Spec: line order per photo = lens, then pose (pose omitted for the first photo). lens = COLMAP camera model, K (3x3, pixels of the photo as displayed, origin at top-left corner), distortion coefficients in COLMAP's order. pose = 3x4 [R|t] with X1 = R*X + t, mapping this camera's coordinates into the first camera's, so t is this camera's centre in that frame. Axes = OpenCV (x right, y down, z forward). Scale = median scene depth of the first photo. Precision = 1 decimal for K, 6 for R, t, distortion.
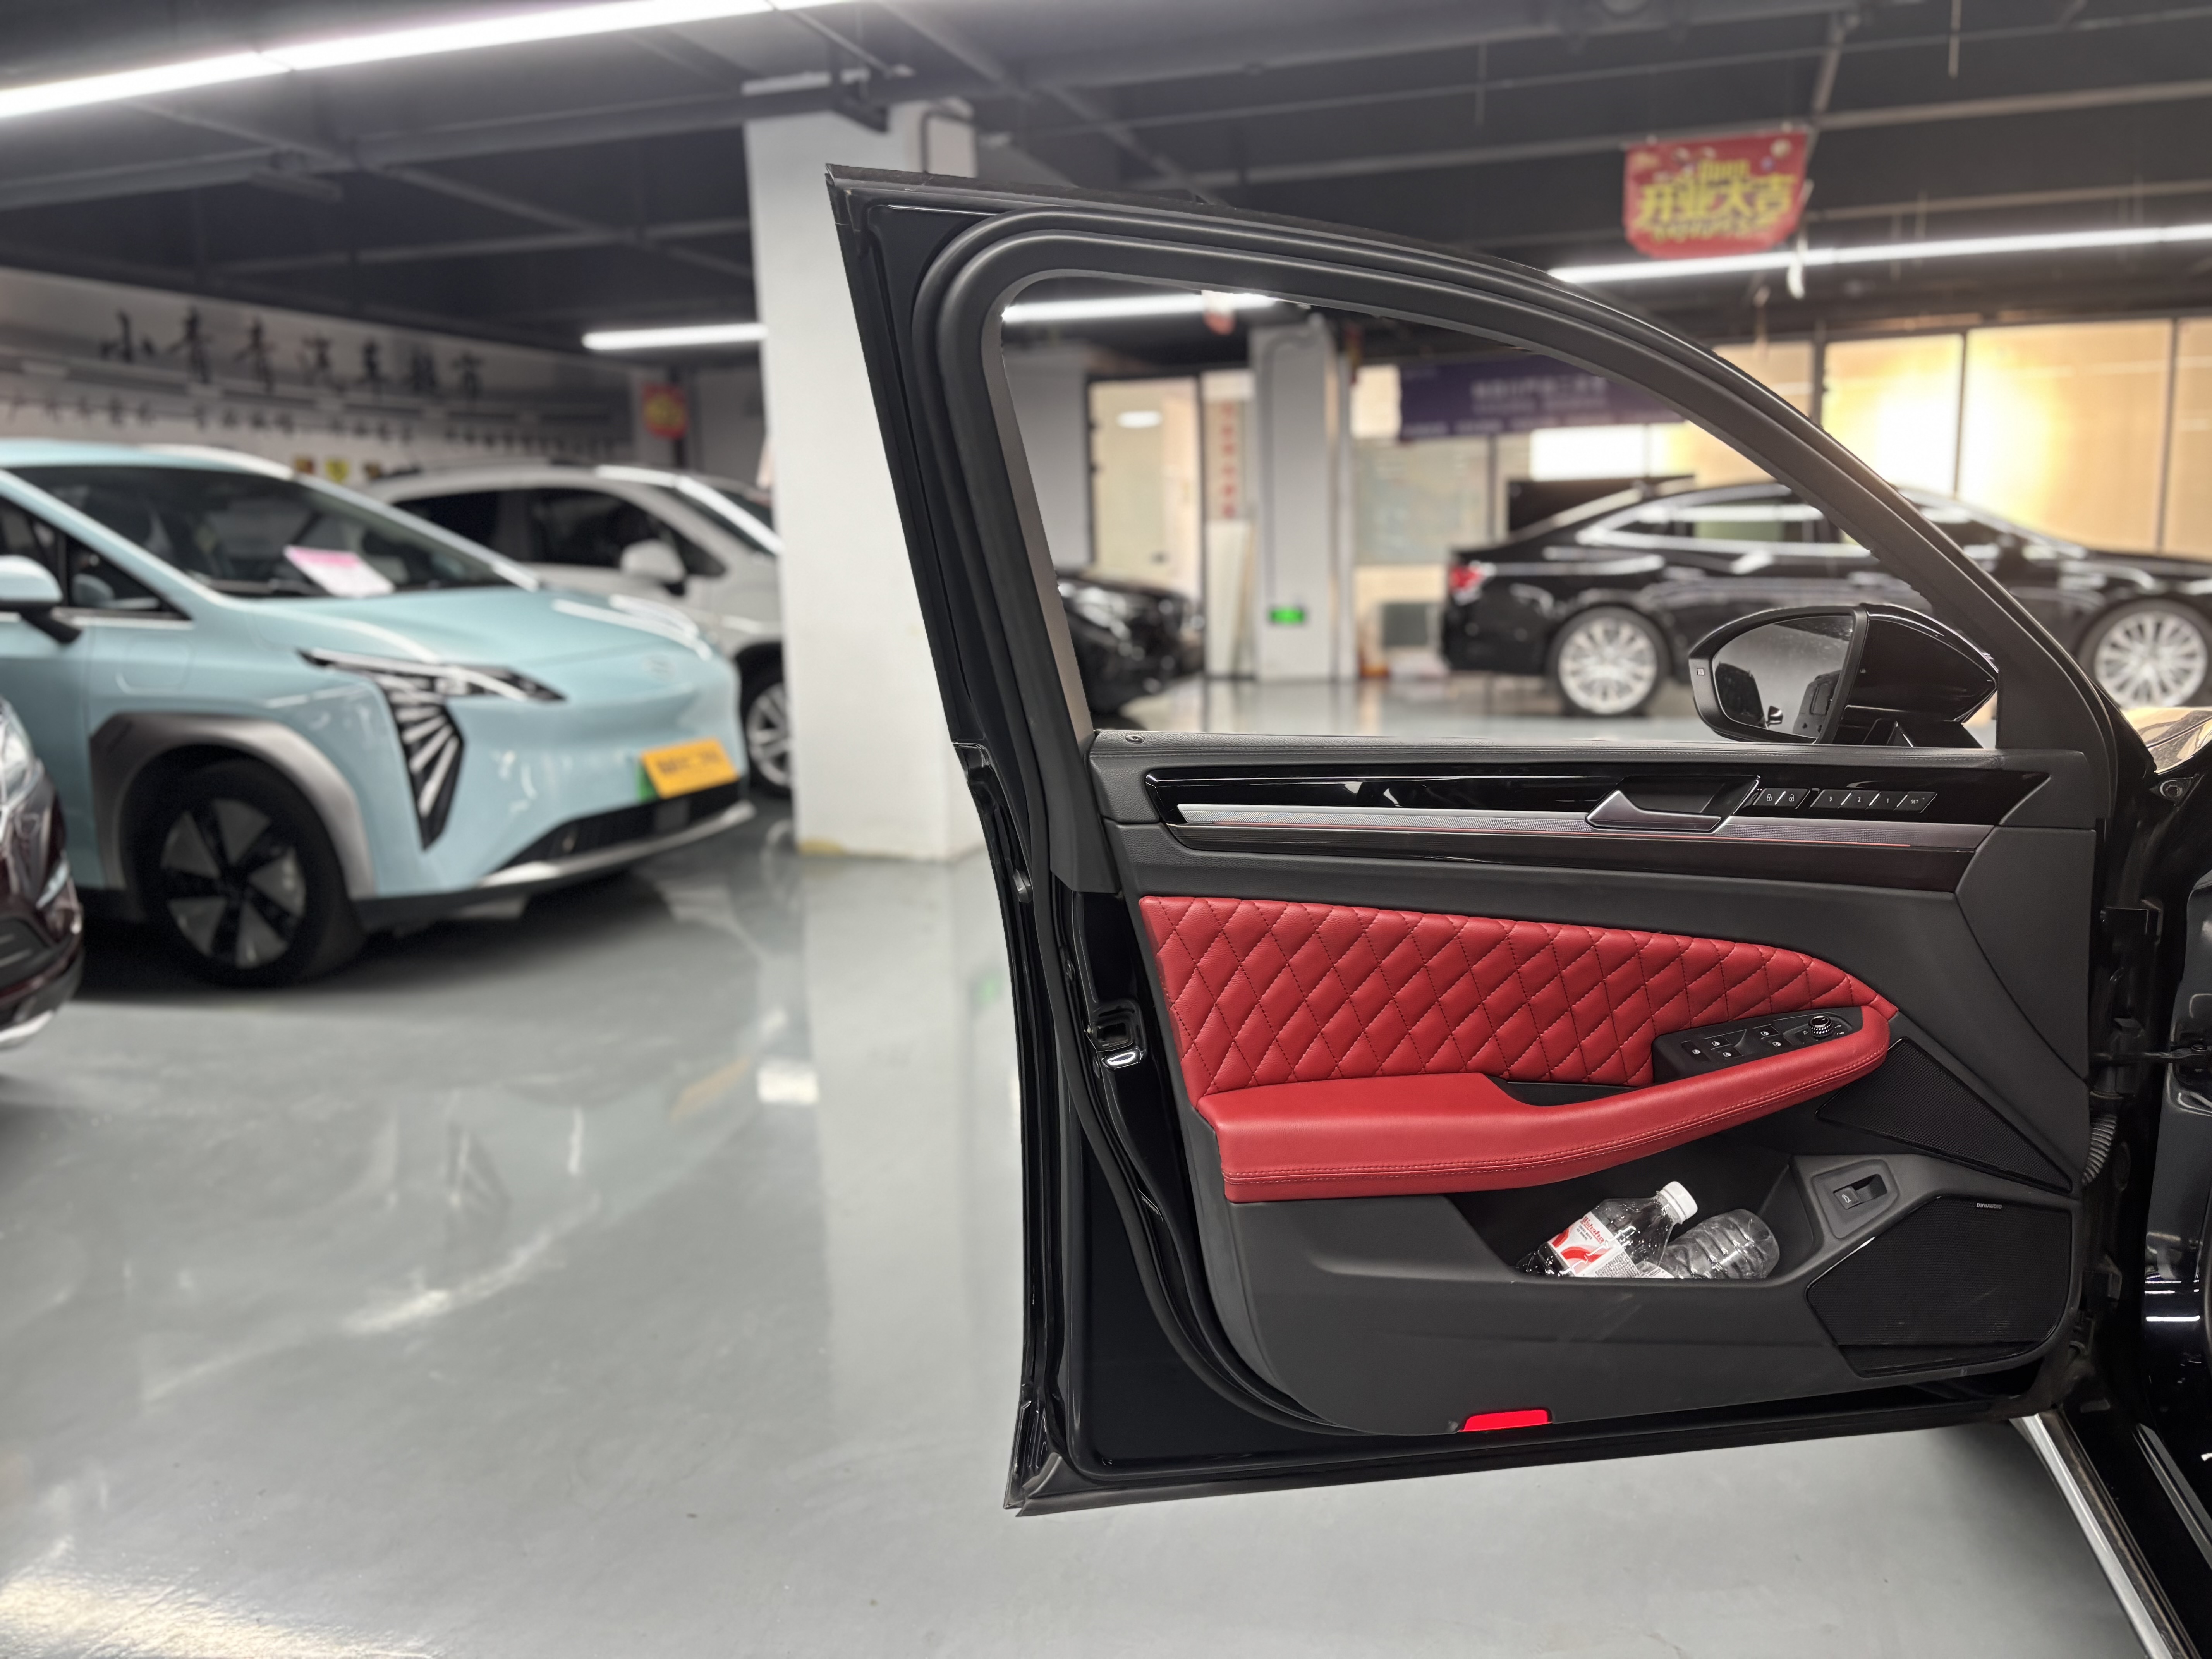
lens RADIAL K [[1724.8, 0, 1105.9], [0, 1724.8, 840.7], [0, 0, 1]] dist [0.055974, -0.053616]
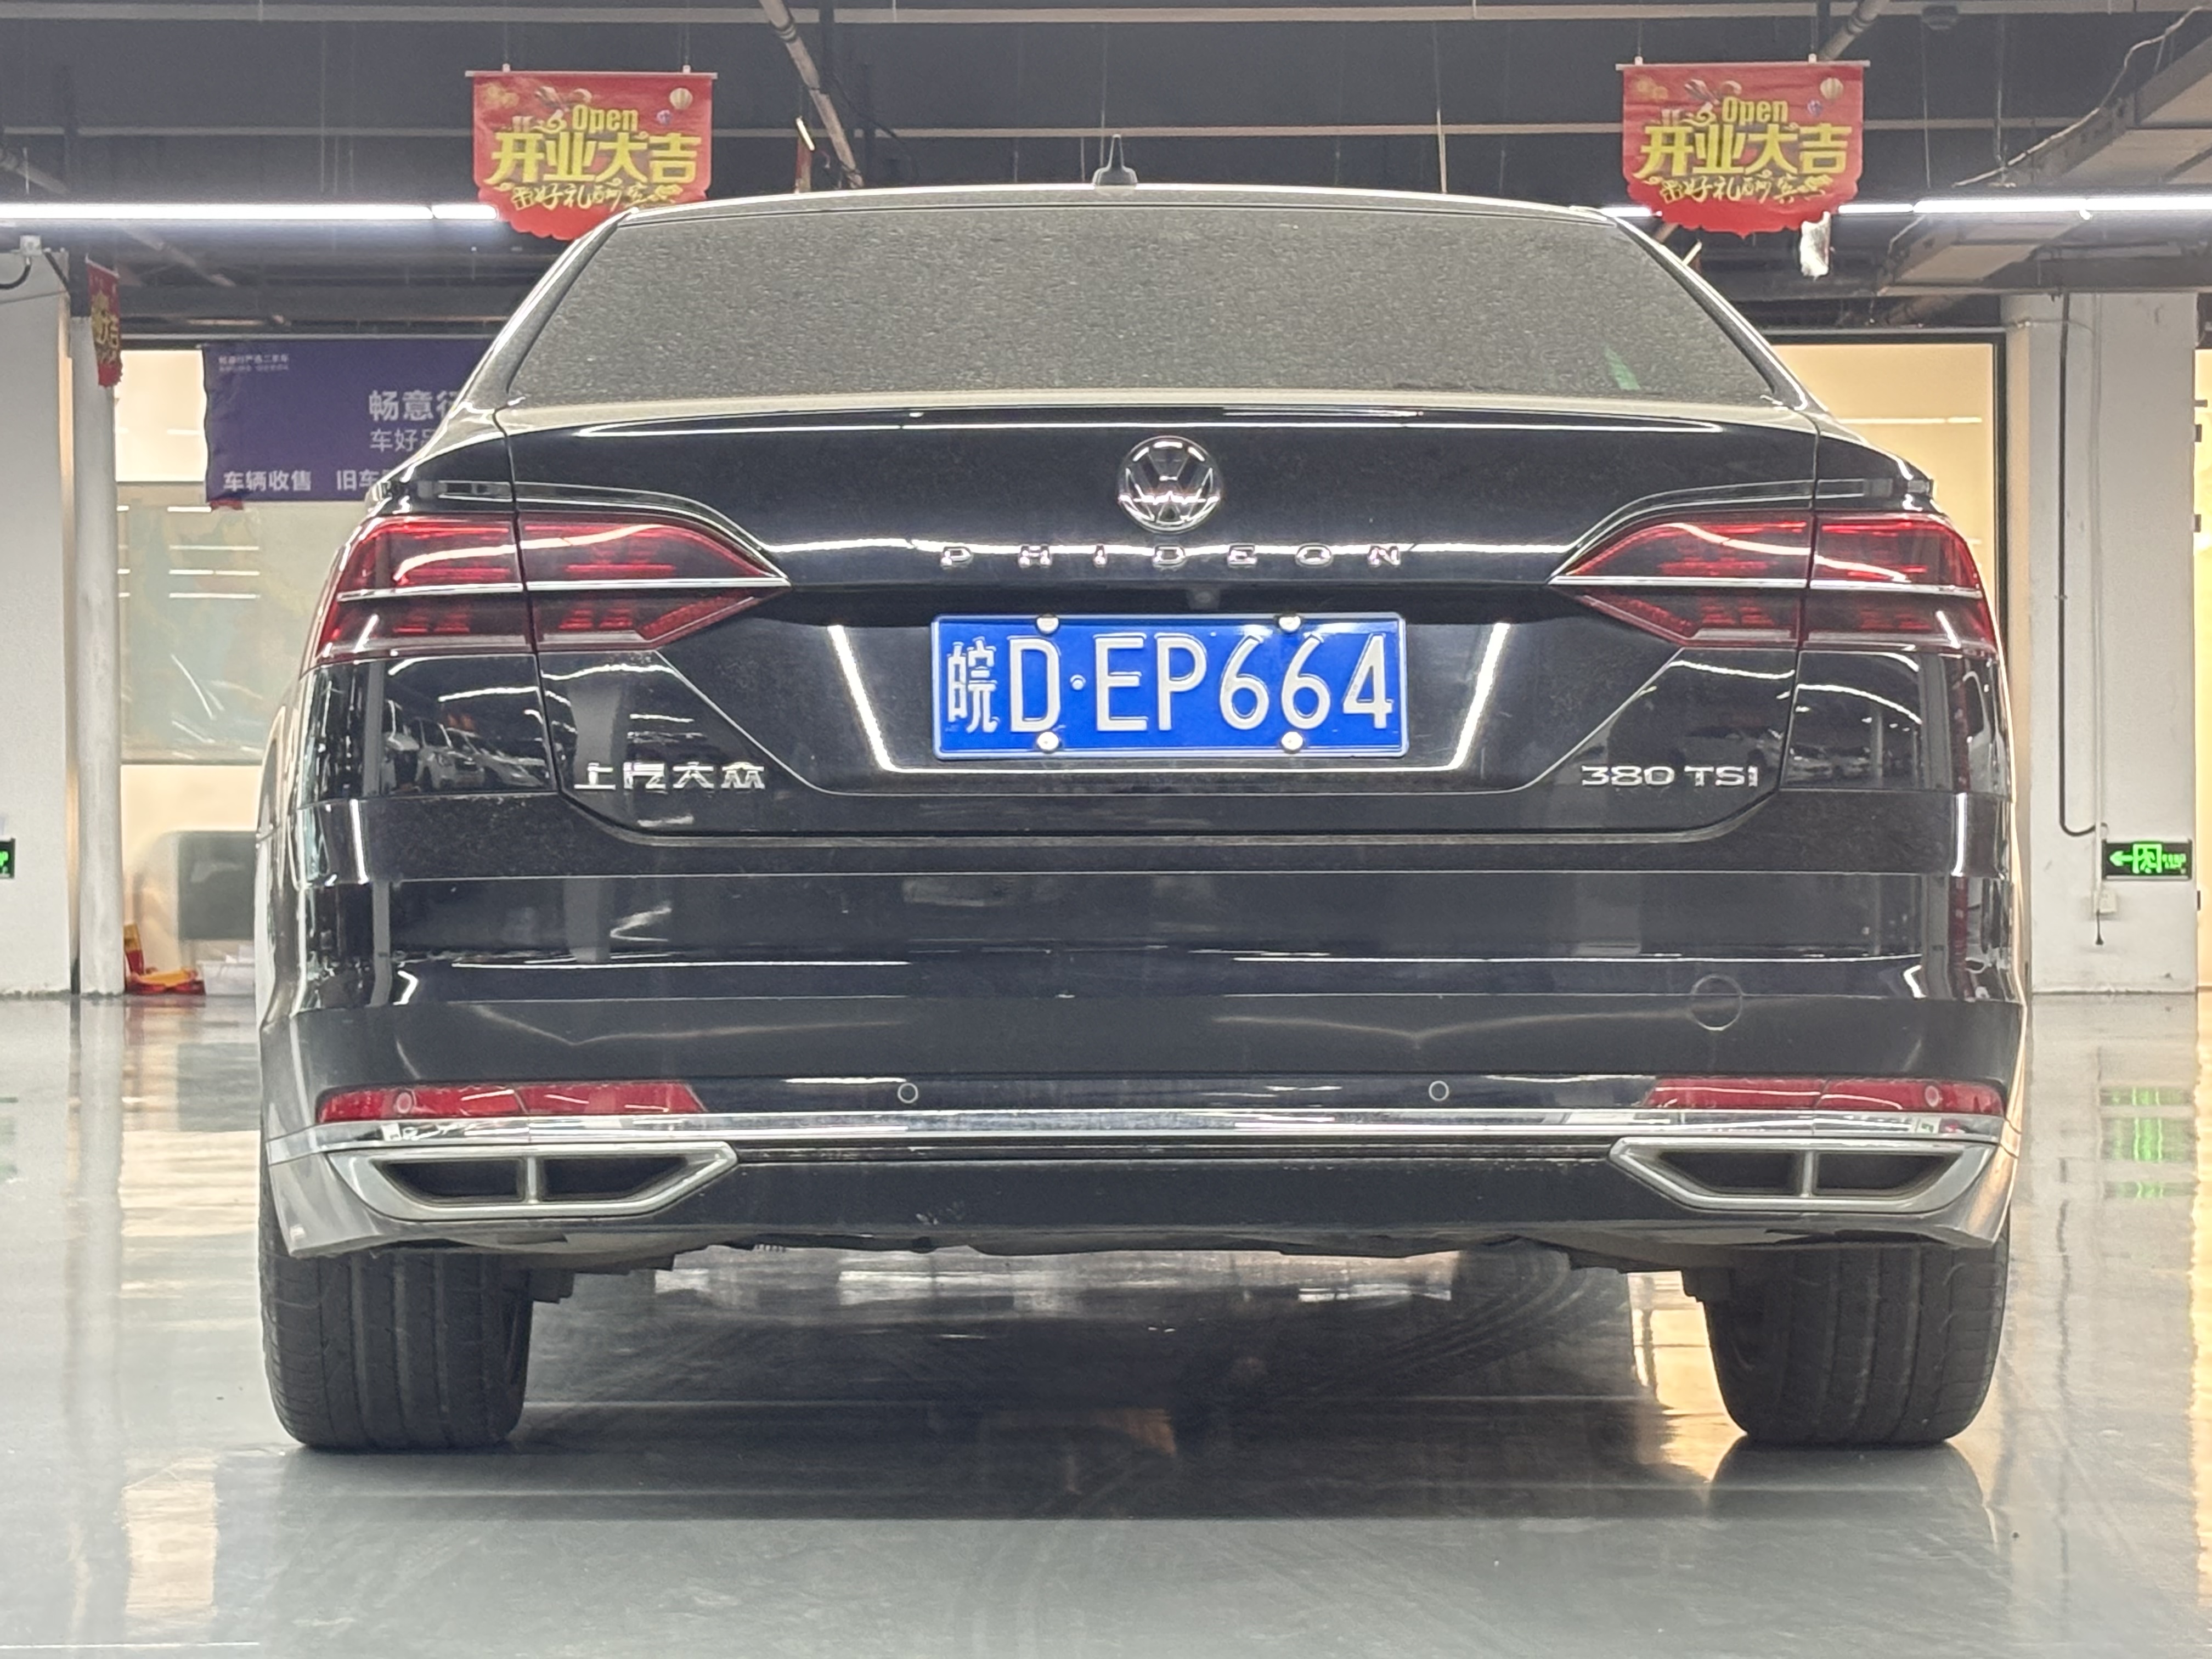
lens RADIAL K [[5357.8, 0, 1106.0], [0, 5357.8, 829.5], [0, 0, 1]] dist [0.289030, -1.518834]
pose [[0.950609, 0.024154, 0.309449, -0.084222], [0.029755, 0.985285, -0.168309, 0.187877], [-0.308961, 0.169204, 0.935902, -0.729022]]
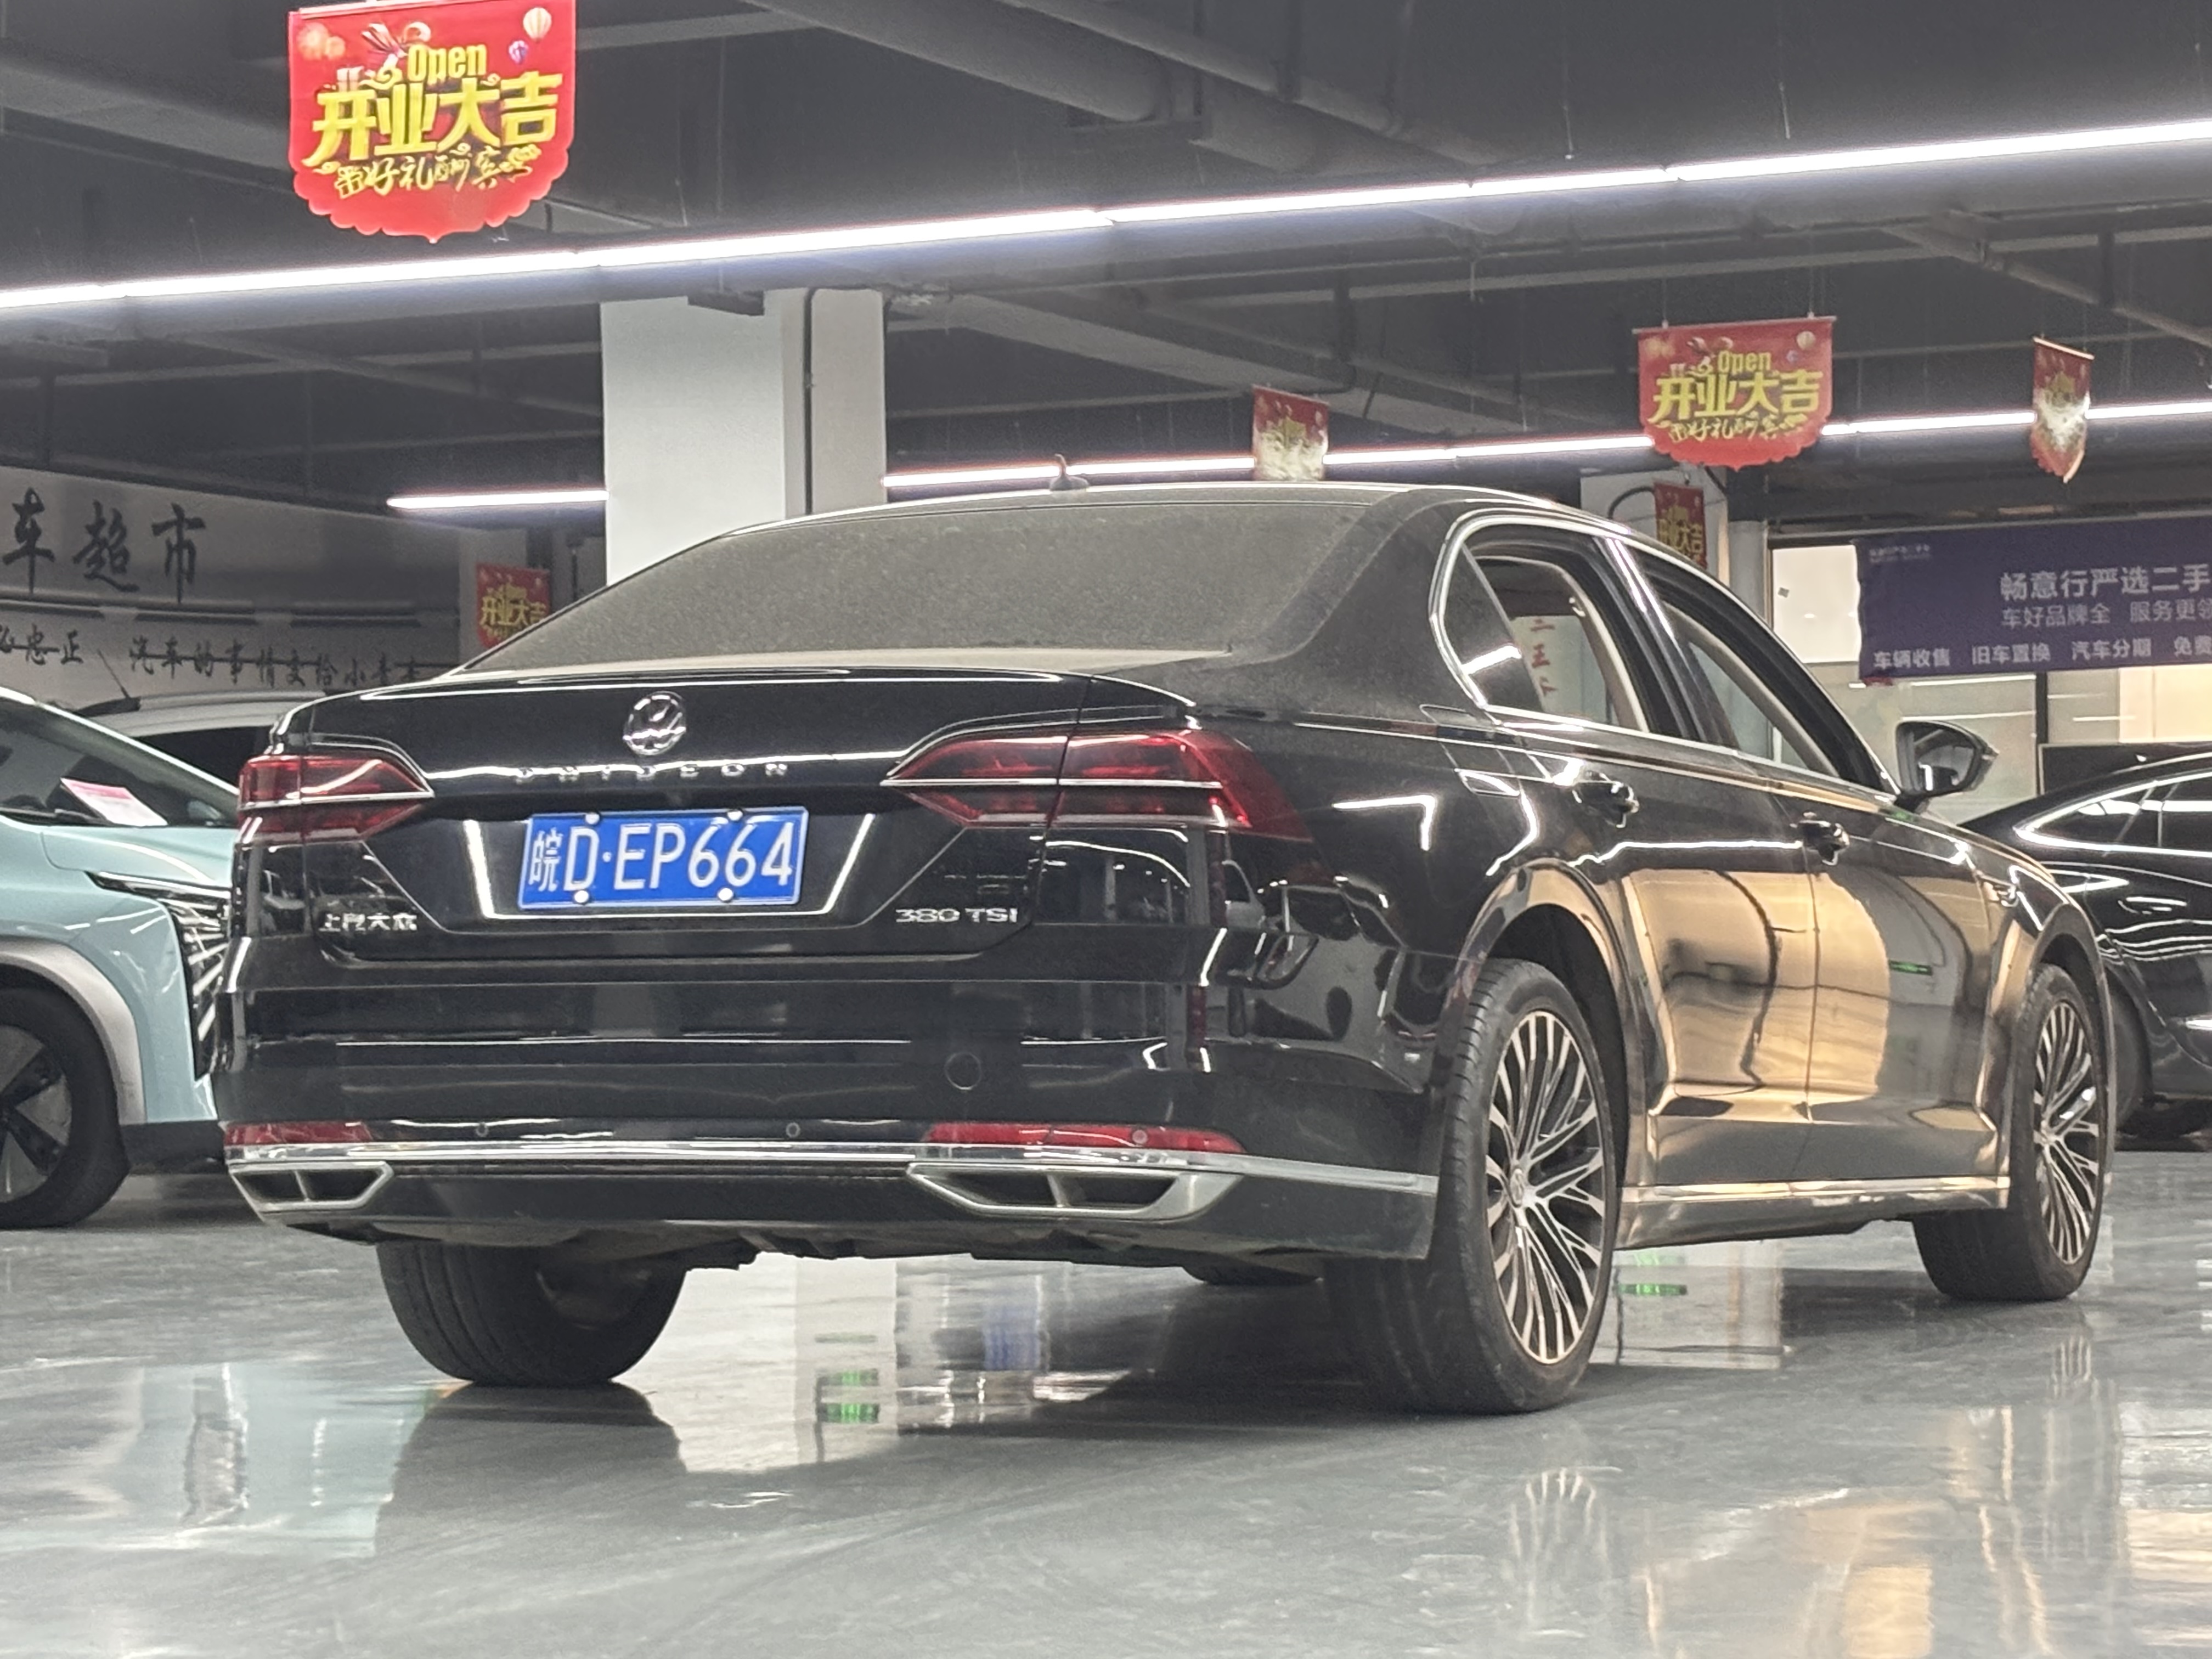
lens RADIAL K [[5357.8, 0, 1106.0], [0, 5357.8, 829.5], [0, 0, 1]] dist [0.289030, -1.518834]
pose [[0.989606, 0.015810, -0.142931, 0.290808], [-0.043506, 0.980275, -0.192792, 0.234143], [0.137063, 0.197006, 0.970774, -1.020749]]
